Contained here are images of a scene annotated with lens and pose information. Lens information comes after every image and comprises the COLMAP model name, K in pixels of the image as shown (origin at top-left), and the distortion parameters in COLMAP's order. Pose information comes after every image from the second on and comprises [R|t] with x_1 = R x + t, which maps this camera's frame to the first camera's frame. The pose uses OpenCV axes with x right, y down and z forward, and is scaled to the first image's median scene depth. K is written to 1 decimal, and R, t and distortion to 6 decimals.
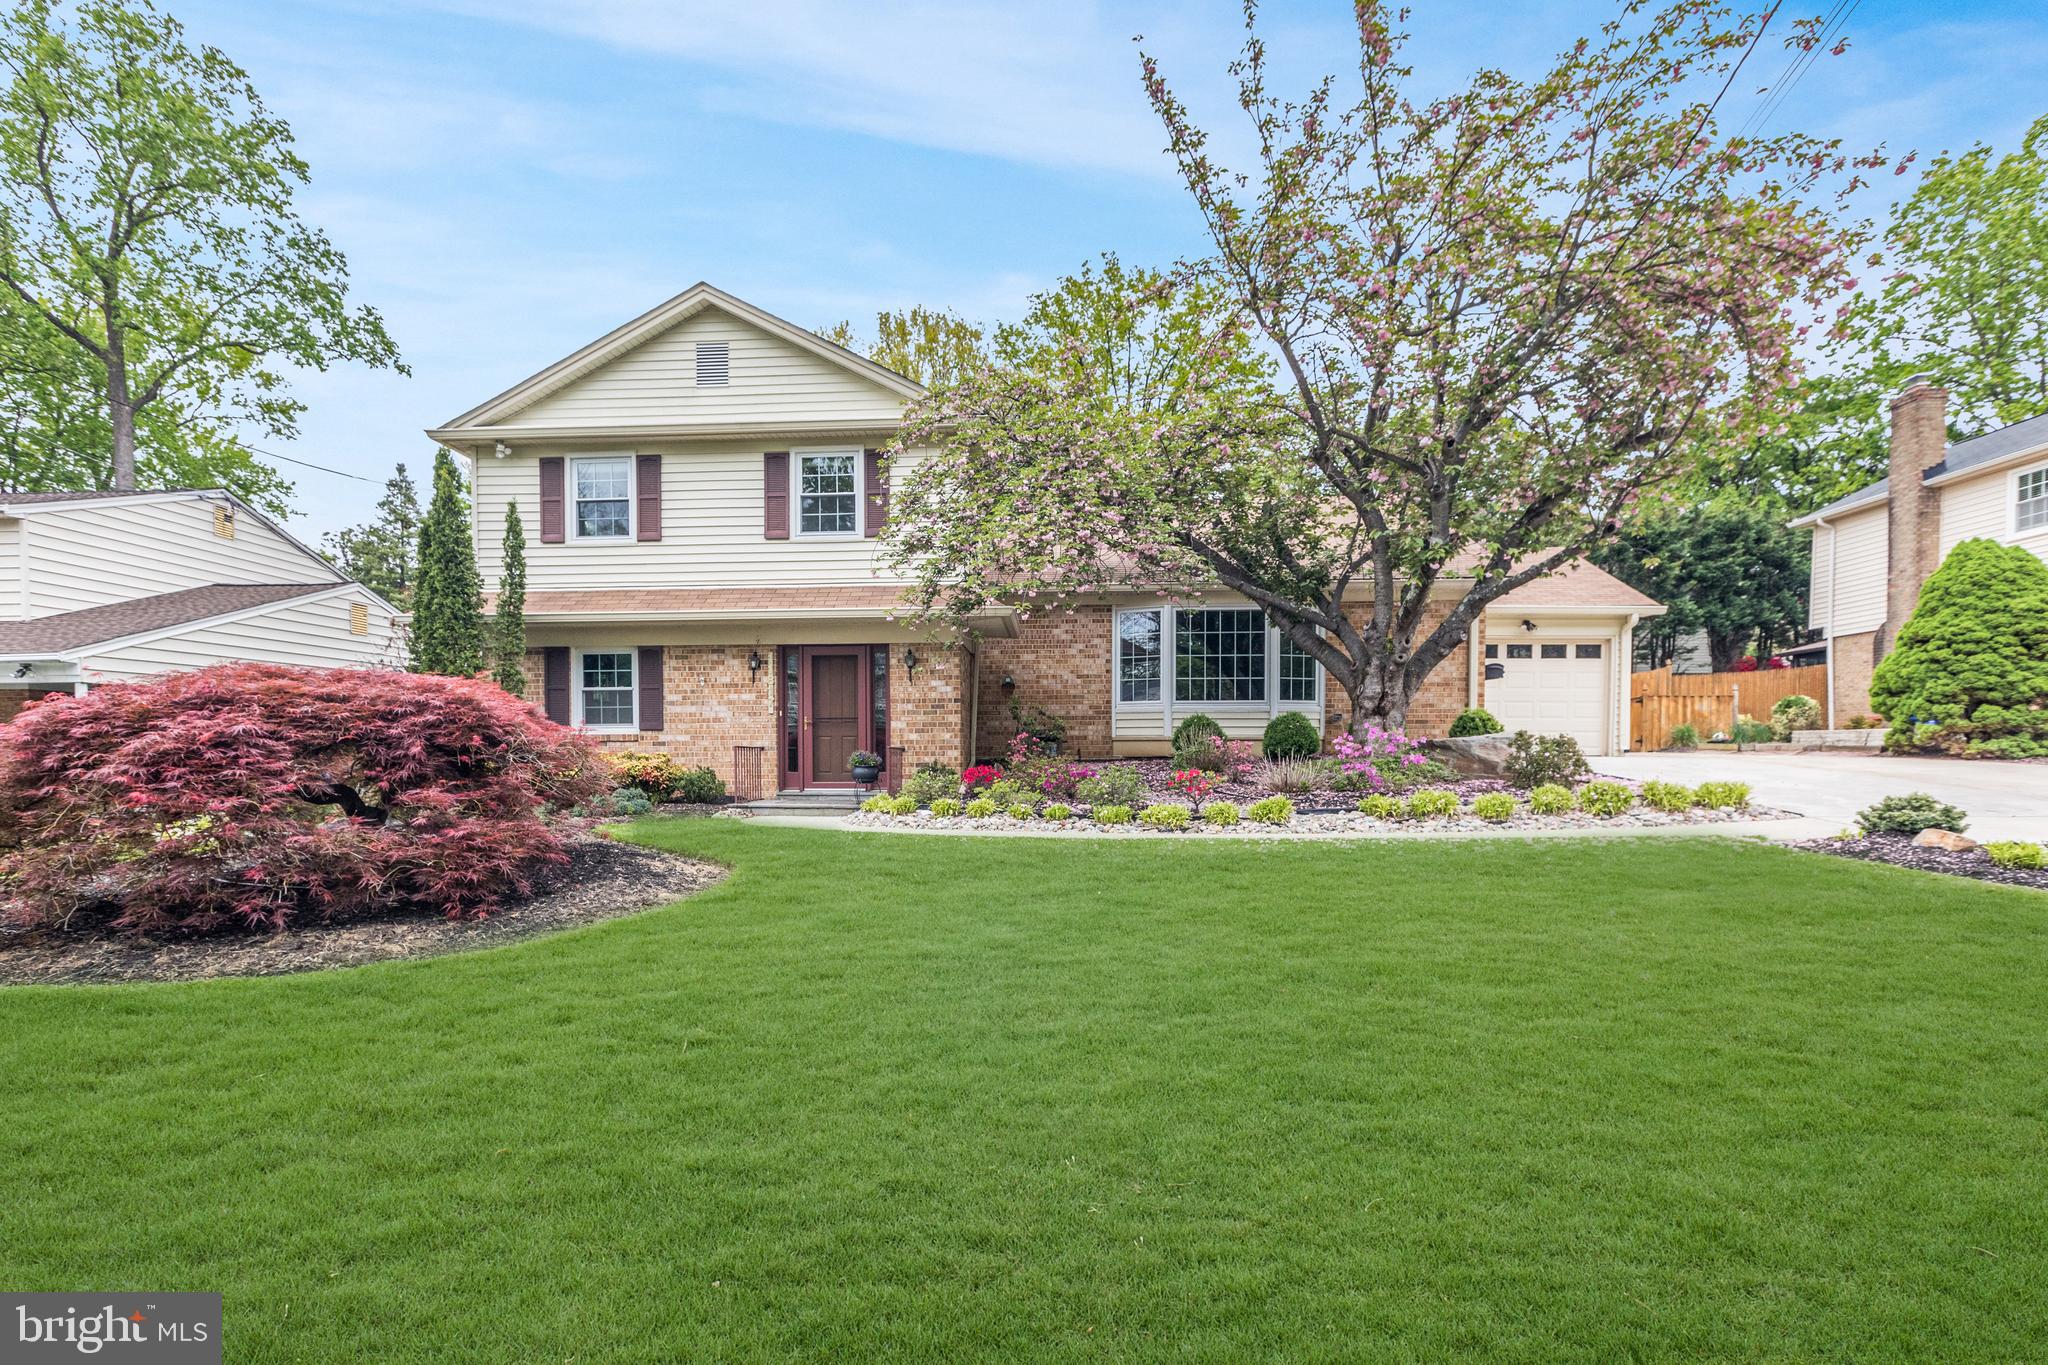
lens RADIAL K [[943.7, 0, 996.5], [0, 943.7, 779.4], [0, 0, 1]] dist [-0.005440, -0.004002]
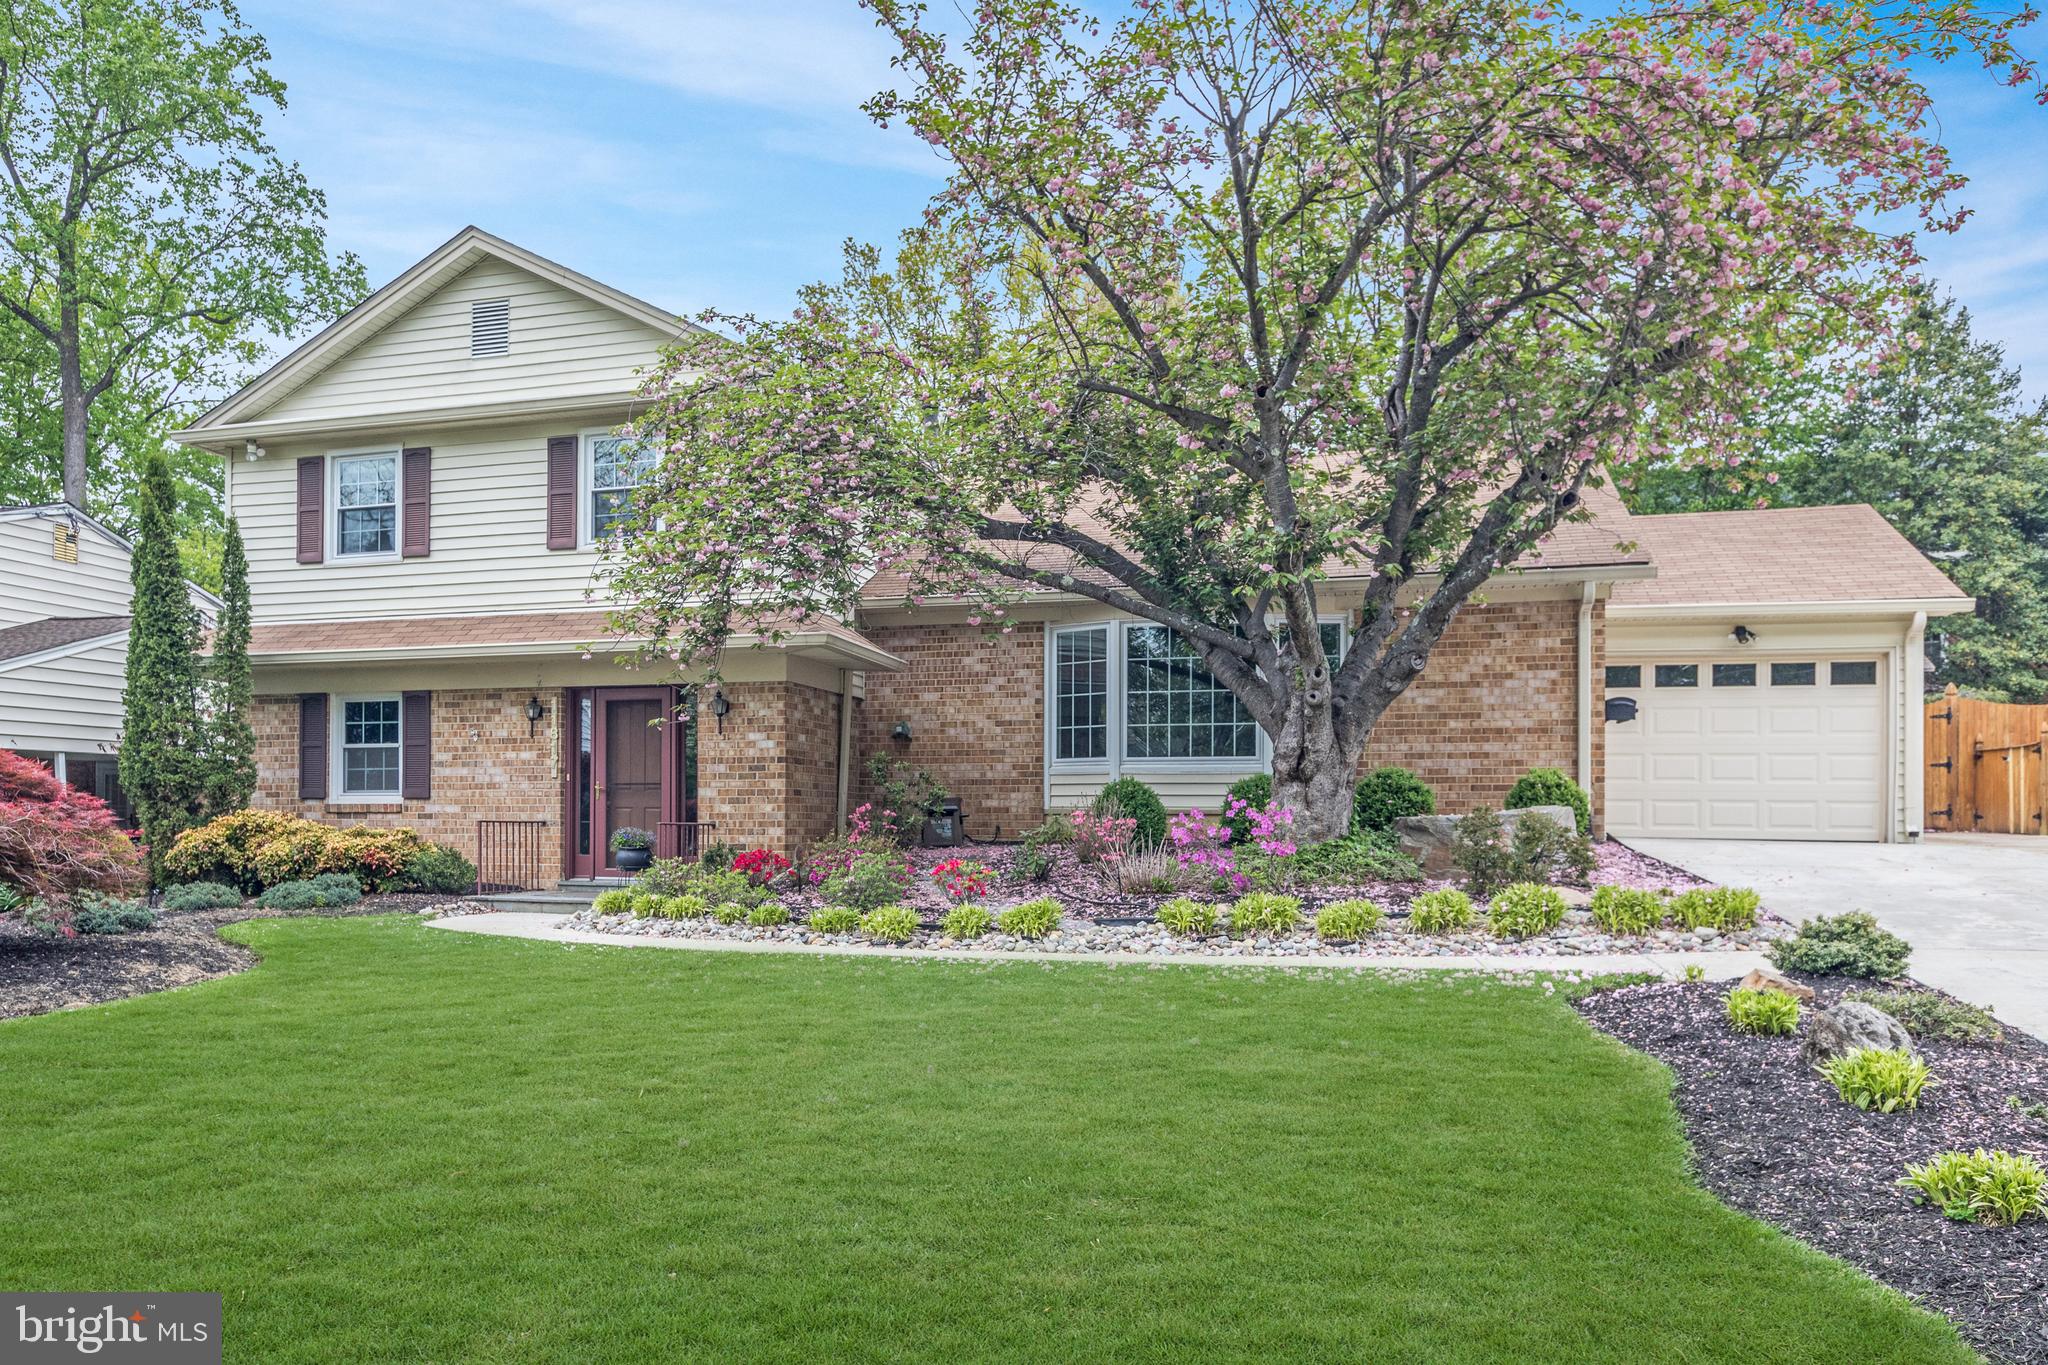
lens RADIAL K [[1375.1, 0, 1009.8], [0, 1375.1, 816.2], [0, 0, 1]] dist [0.004086, -0.021337]
pose [[0.979378, 0.004383, -0.201988, 0.343410], [-0.010617, 0.999500, -0.029789, -0.009476], [0.201756, 0.031319, 0.978935, -0.009622]]
